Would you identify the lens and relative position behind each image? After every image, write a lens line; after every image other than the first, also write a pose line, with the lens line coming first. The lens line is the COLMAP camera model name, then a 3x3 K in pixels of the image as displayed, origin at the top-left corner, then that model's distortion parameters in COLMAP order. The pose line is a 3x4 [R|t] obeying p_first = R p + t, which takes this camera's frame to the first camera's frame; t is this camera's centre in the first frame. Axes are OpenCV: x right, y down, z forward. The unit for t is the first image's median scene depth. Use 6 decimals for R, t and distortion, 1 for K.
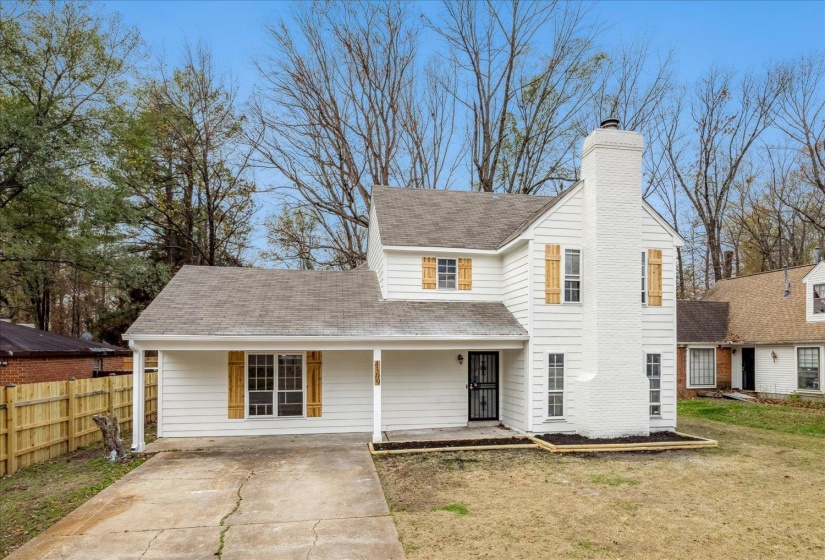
lens RADIAL K [[499.4, 0, 414.4], [0, 499.4, 359.3], [0, 0, 1]] dist [-0.002711, -0.001181]
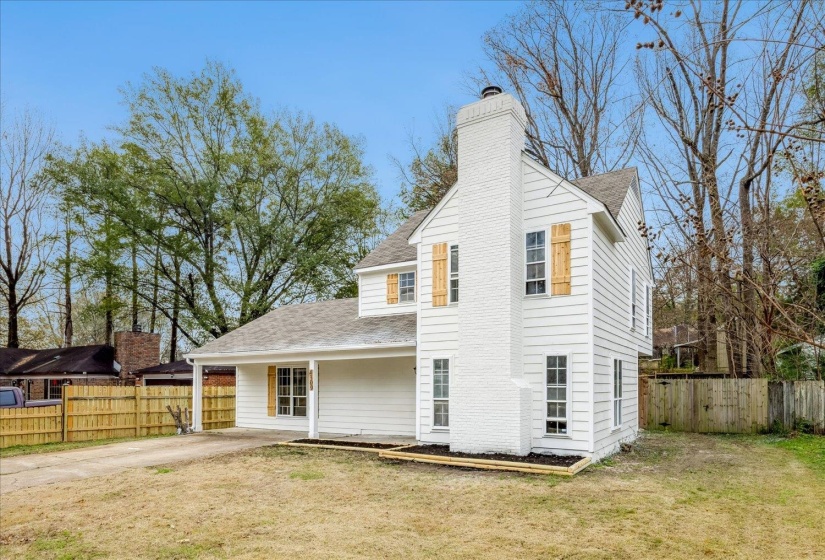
lens RADIAL K [[507.3, 0, 413.8], [0, 507.3, 383.7], [0, 0, 1]] dist [0.002198, 0.000499]
pose [[0.742198, -0.000587, -0.670180, 0.832758], [-0.008687, 0.999907, -0.010497, 0.042508], [0.670124, 0.013613, 0.742124, 0.245867]]
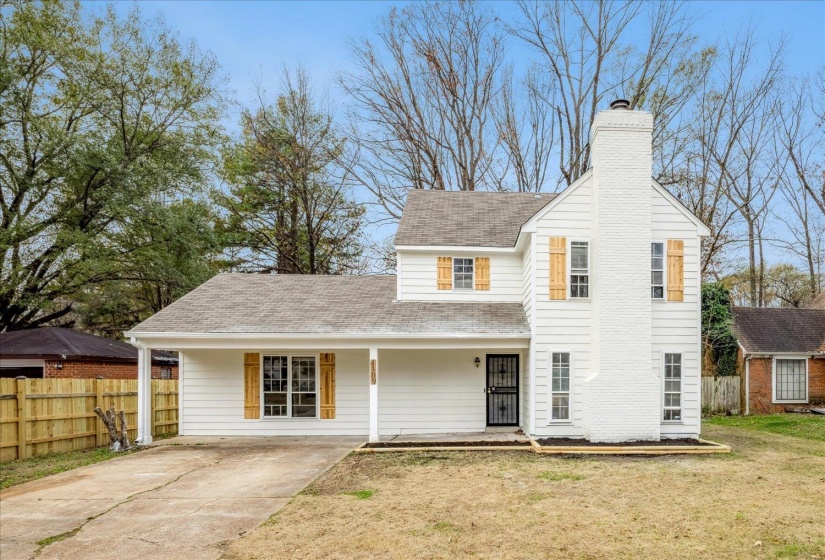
lens RADIAL K [[510.2, 0, 488.0], [0, 510.2, 388.1], [0, 0, 1]] dist [-0.005553, -0.001006]
pose [[0.992010, 0.005095, -0.126056, 0.254055], [-0.004551, 0.999979, 0.004603, 0.048887], [0.126076, -0.003993, 0.992012, 0.024424]]
